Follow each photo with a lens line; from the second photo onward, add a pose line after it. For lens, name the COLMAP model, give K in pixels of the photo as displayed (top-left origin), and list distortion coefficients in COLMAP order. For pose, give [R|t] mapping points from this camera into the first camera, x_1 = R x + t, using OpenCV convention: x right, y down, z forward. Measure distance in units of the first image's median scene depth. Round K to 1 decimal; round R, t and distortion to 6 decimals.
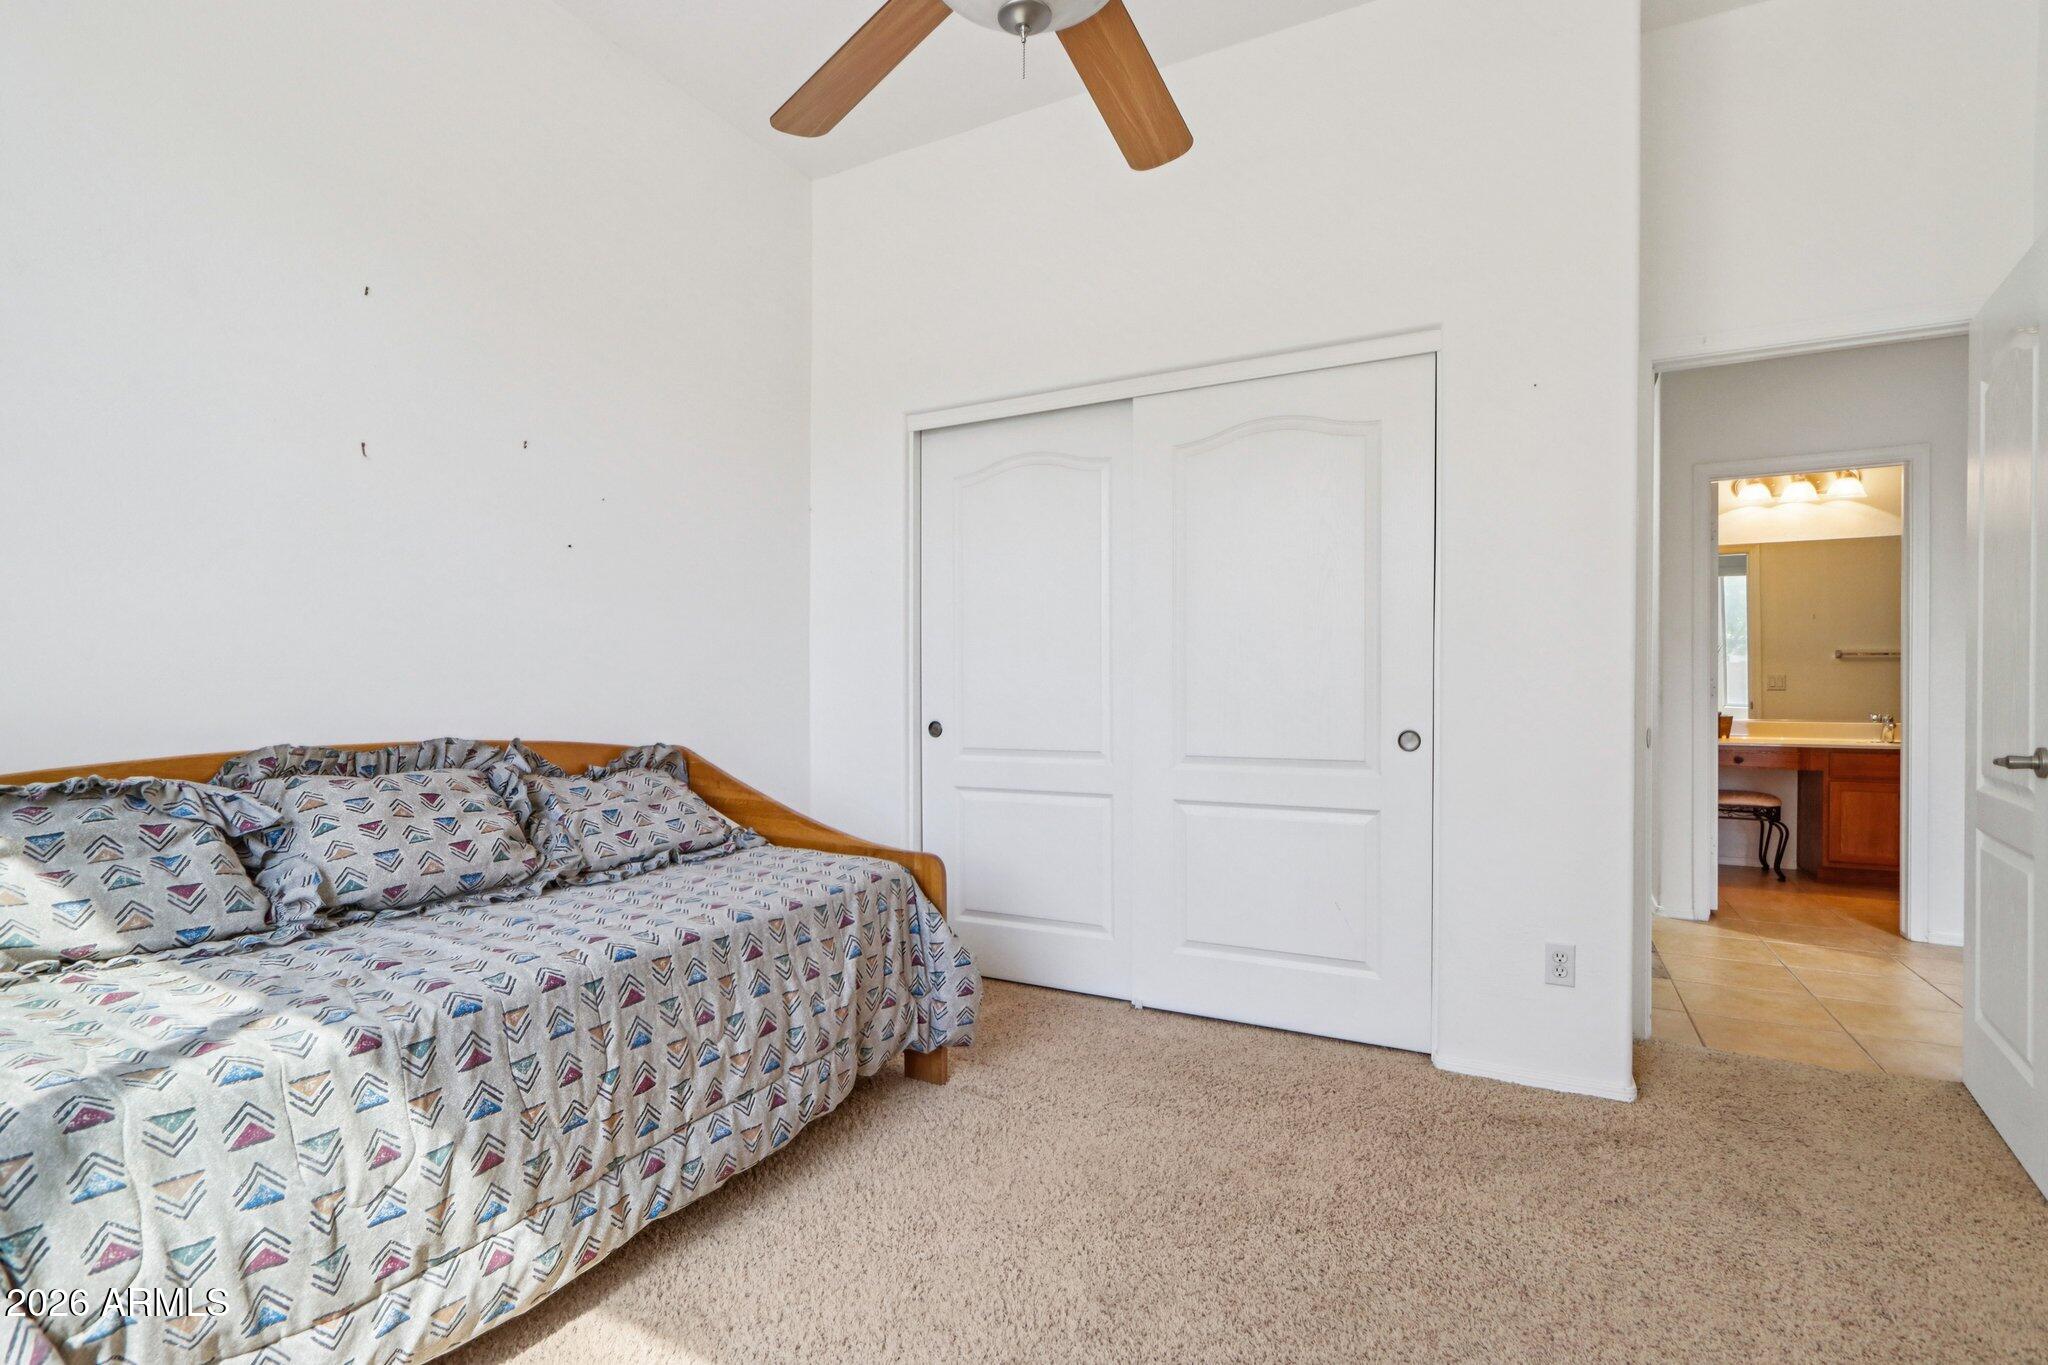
lens RADIAL K [[958.9, 0, 1003.6], [0, 958.9, 686.2], [0, 0, 1]] dist [-0.006776, -0.000336]
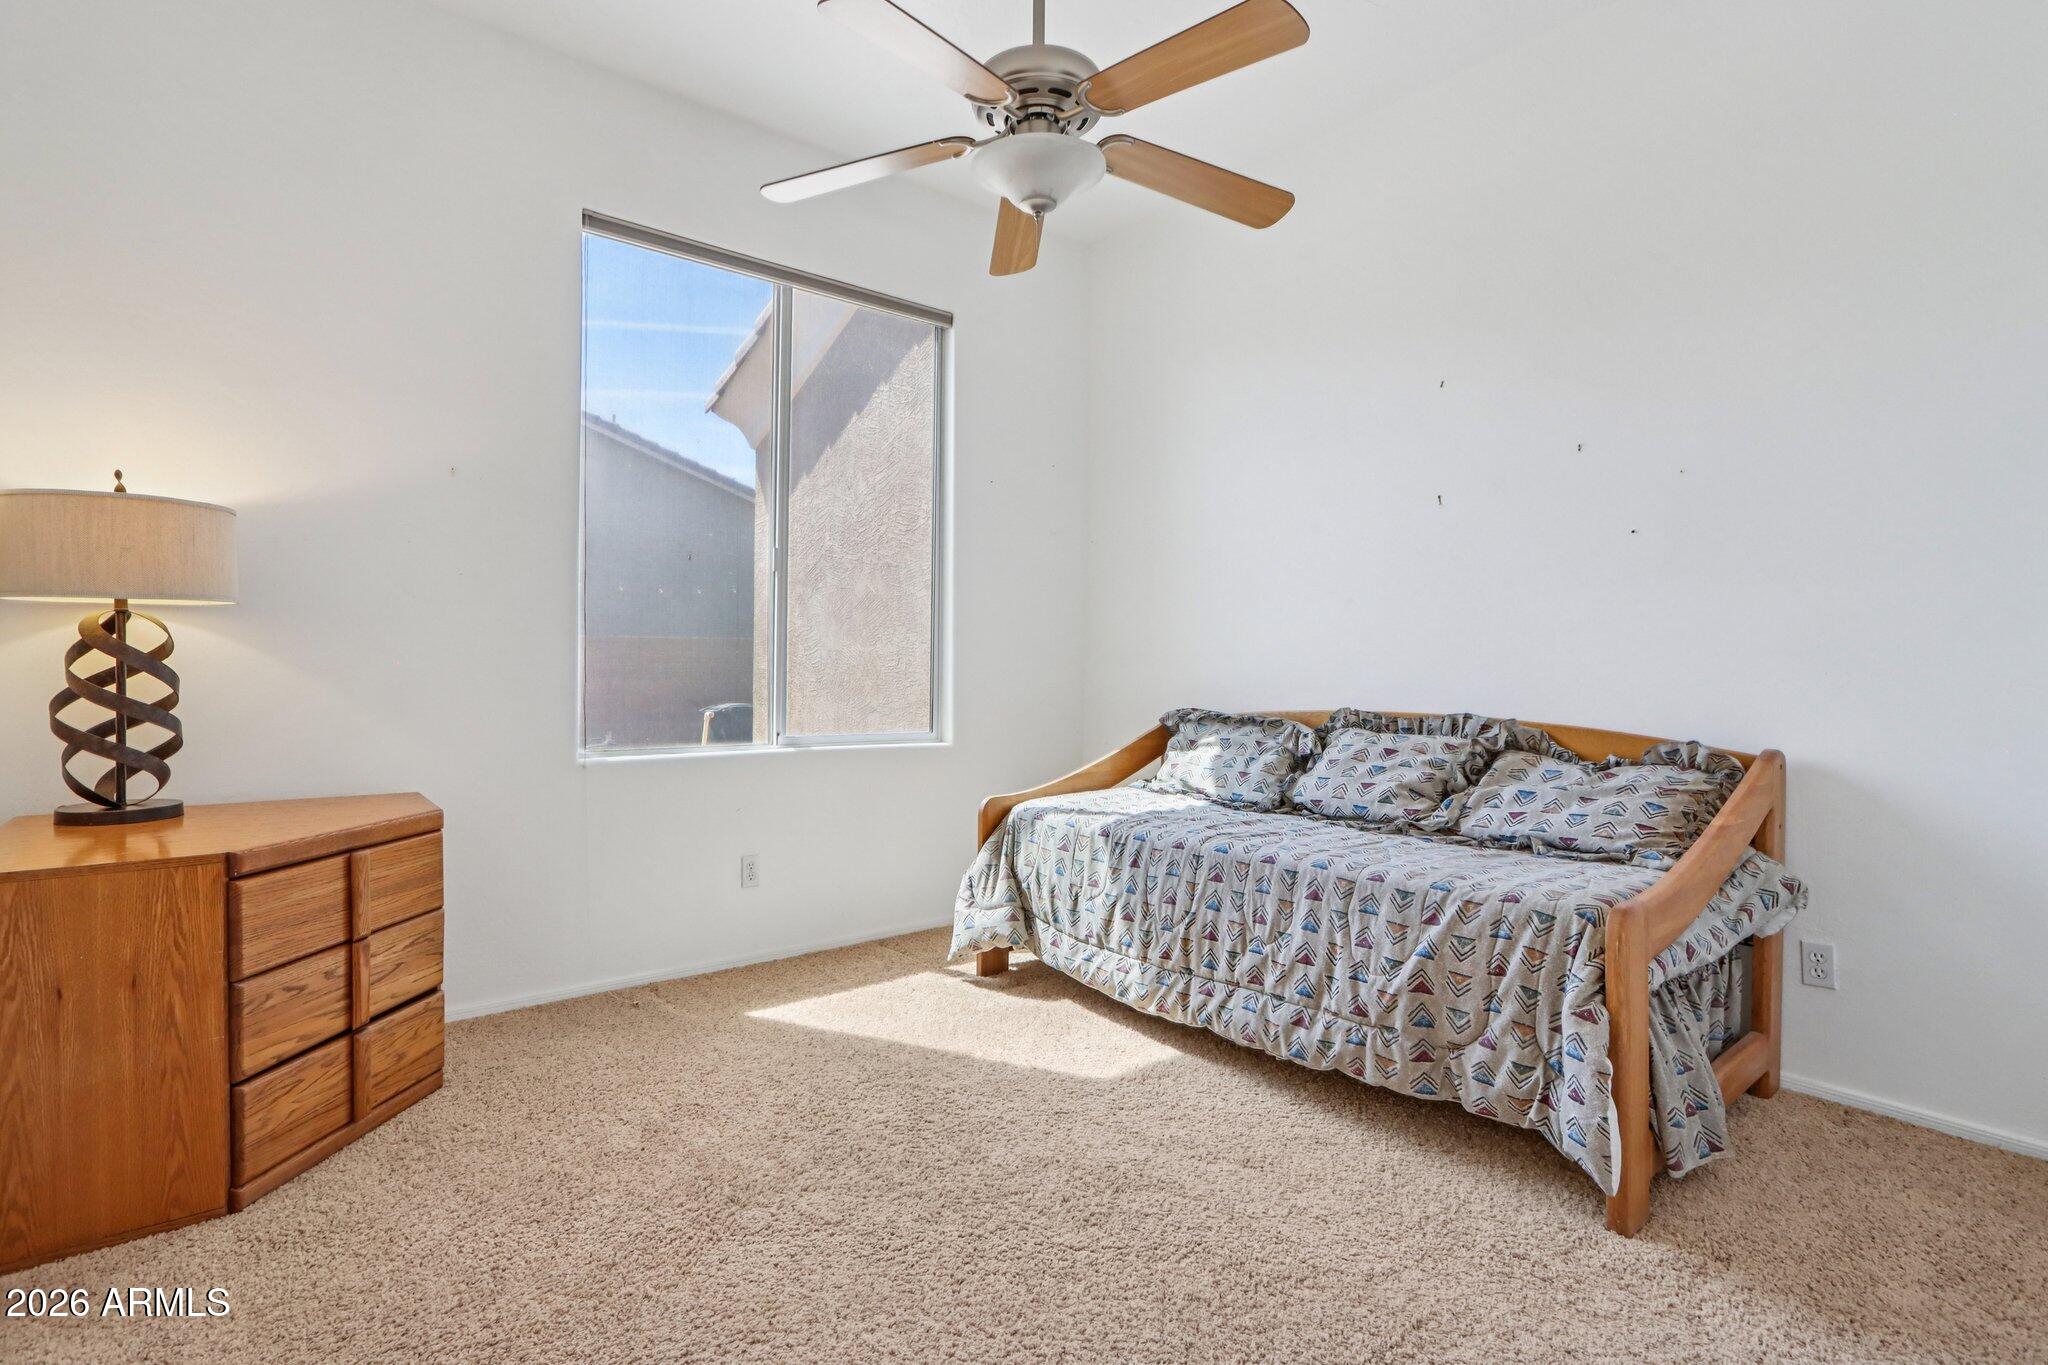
lens RADIAL K [[958.9, 0, 1003.6], [0, 958.9, 686.2], [0, 0, 1]] dist [-0.006776, -0.000336]
pose [[-0.379284, 0.006185, -0.925260, 1.030574], [-0.010171, 0.999889, 0.010853, 0.013074], [0.925224, 0.013527, -0.379179, 1.154575]]
